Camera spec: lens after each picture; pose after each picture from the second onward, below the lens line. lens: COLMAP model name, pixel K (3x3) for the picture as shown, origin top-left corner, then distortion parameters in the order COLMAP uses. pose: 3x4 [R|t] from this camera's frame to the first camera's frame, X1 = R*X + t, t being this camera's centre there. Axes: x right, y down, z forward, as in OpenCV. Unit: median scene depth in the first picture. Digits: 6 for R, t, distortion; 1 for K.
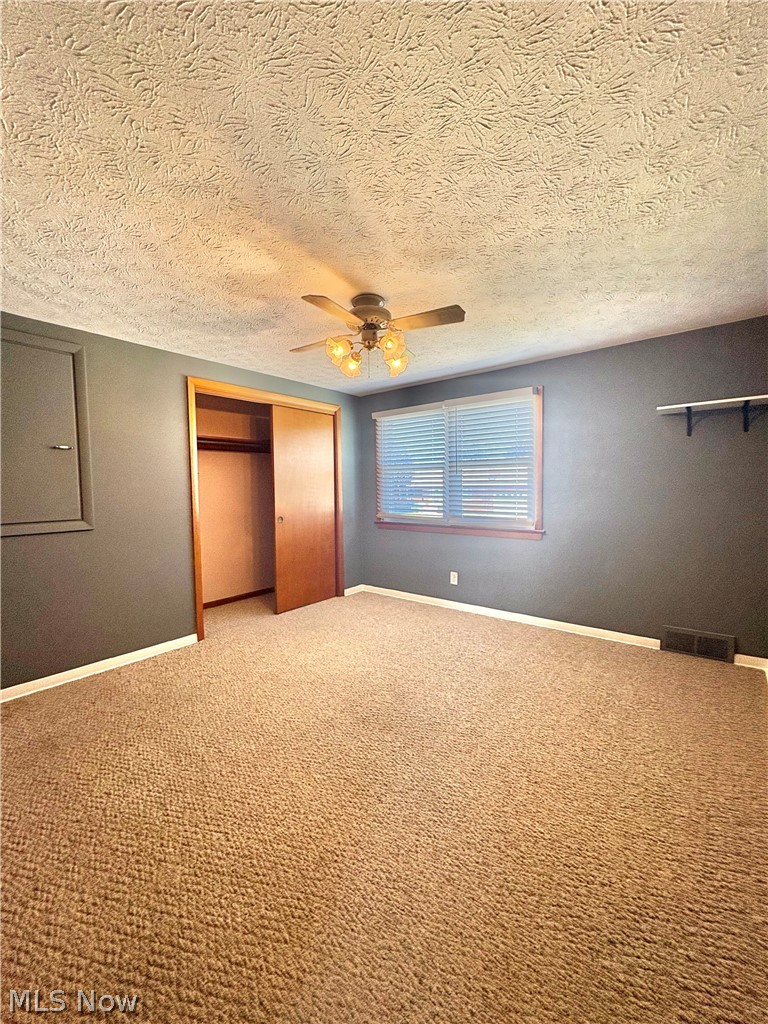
lens RADIAL K [[408.8, 0, 385.0], [0, 408.8, 511.9], [0, 0, 1]] dist [0.001331, 0.000092]
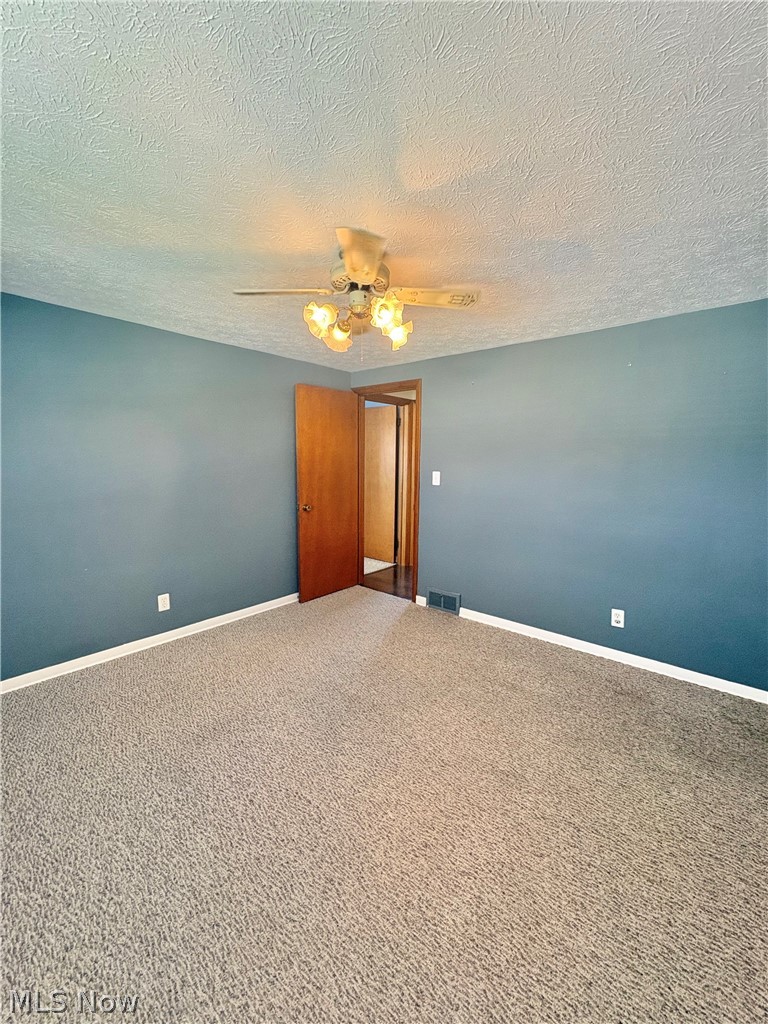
lens RADIAL K [[408.8, 0, 385.0], [0, 408.8, 511.9], [0, 0, 1]] dist [0.001331, 0.000092]
pose [[-0.998523, -0.016735, 0.051690, -0.103846], [-0.006869, 0.982630, 0.185450, -0.141033], [-0.053895, 0.184821, -0.981293, 1.566467]]
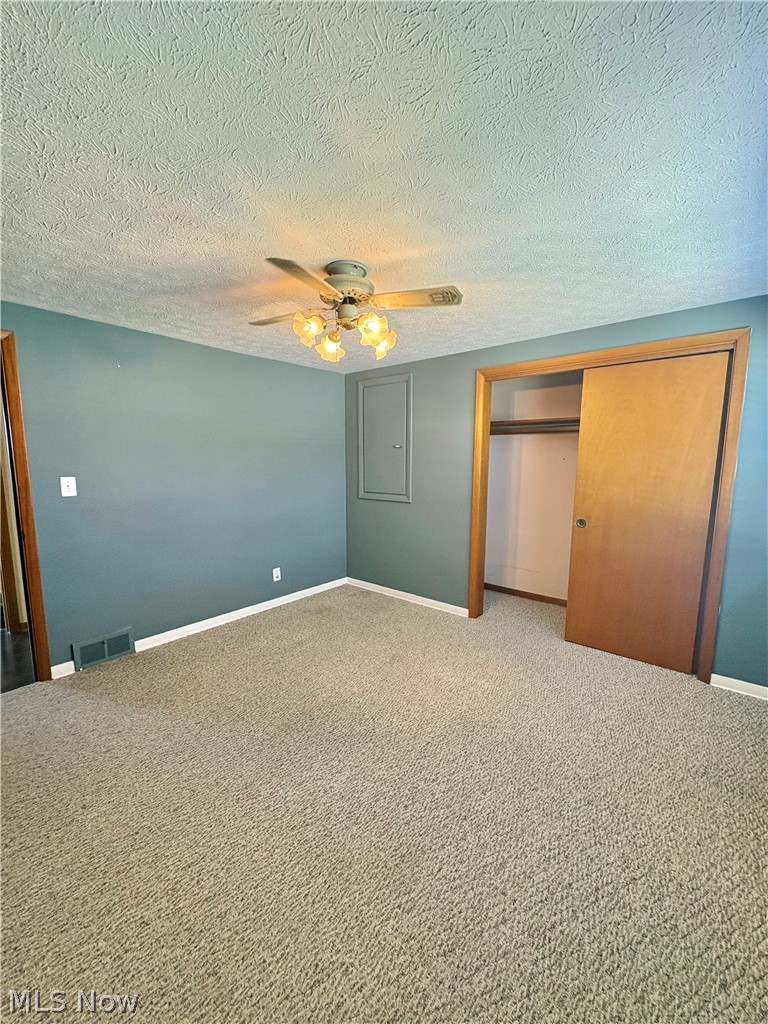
lens RADIAL K [[408.8, 0, 385.0], [0, 408.8, 511.9], [0, 0, 1]] dist [0.001331, 0.000092]
pose [[-0.050032, 0.128336, -0.990468, 0.715245], [-0.055853, 0.989798, 0.131071, -0.107278], [0.997185, 0.061878, -0.042354, 0.981061]]
